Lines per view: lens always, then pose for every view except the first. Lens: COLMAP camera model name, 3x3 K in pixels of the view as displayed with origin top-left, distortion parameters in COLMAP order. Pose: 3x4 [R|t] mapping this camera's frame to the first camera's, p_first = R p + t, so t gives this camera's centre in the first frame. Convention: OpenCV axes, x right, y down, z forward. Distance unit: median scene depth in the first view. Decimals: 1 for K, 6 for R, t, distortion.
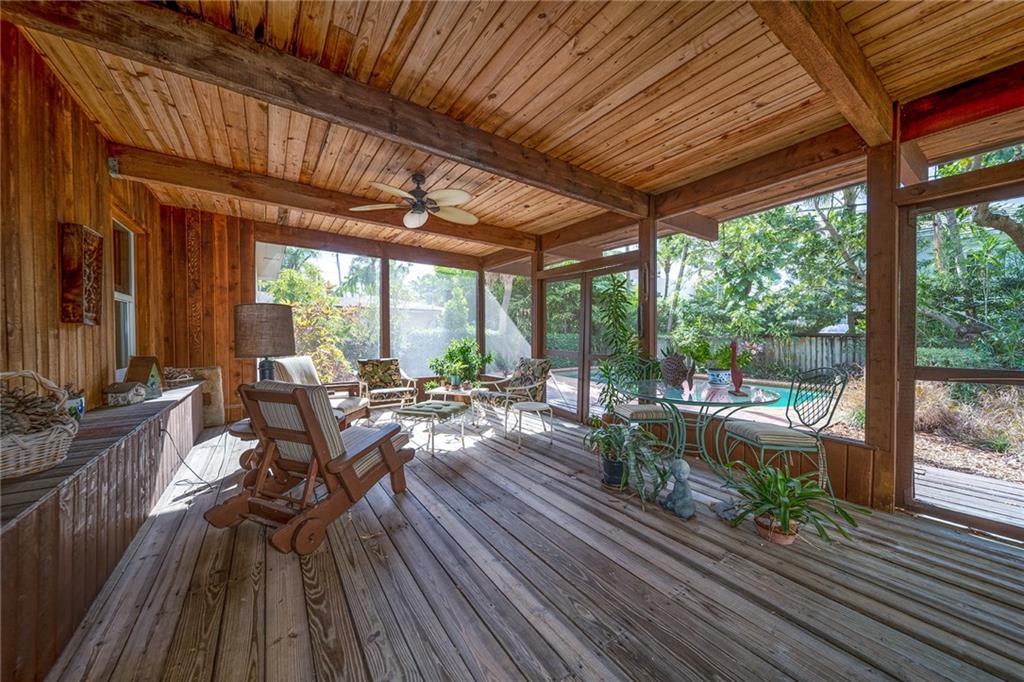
lens RADIAL K [[363.9, 0, 512.0], [0, 363.9, 341.0], [0, 0, 1]] dist [-0.007691, -0.000221]
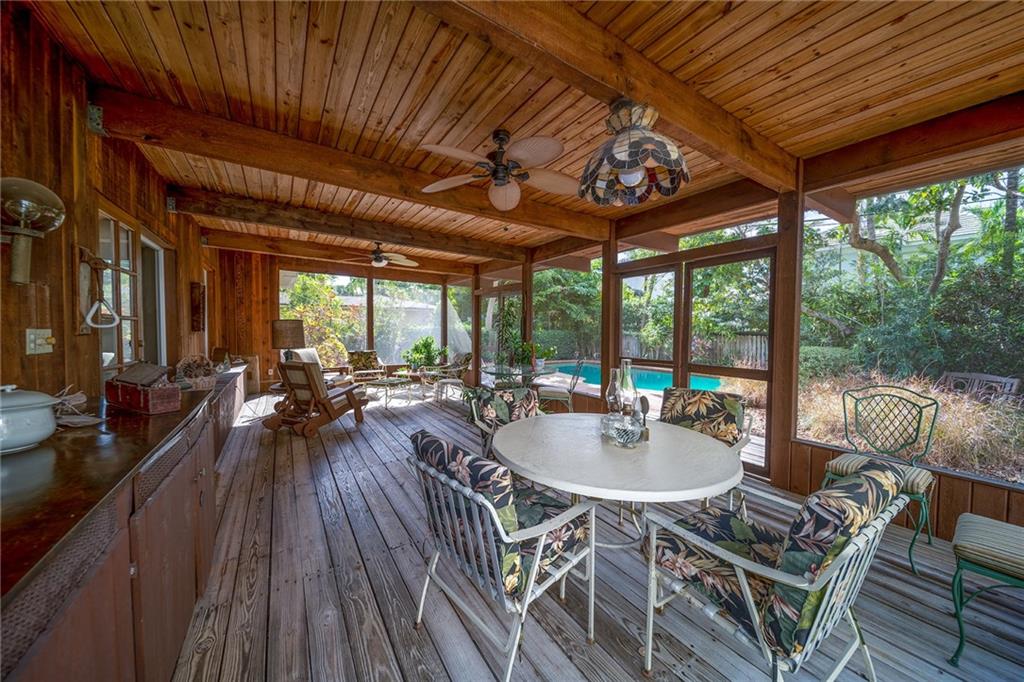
lens RADIAL K [[363.9, 0, 512.0], [0, 363.9, 341.0], [0, 0, 1]] dist [-0.007691, -0.000221]
pose [[0.999559, 0.009123, -0.028250, 0.353585], [-0.008623, 0.999805, 0.017775, -0.026965], [0.028407, -0.017524, 0.999443, -0.566650]]
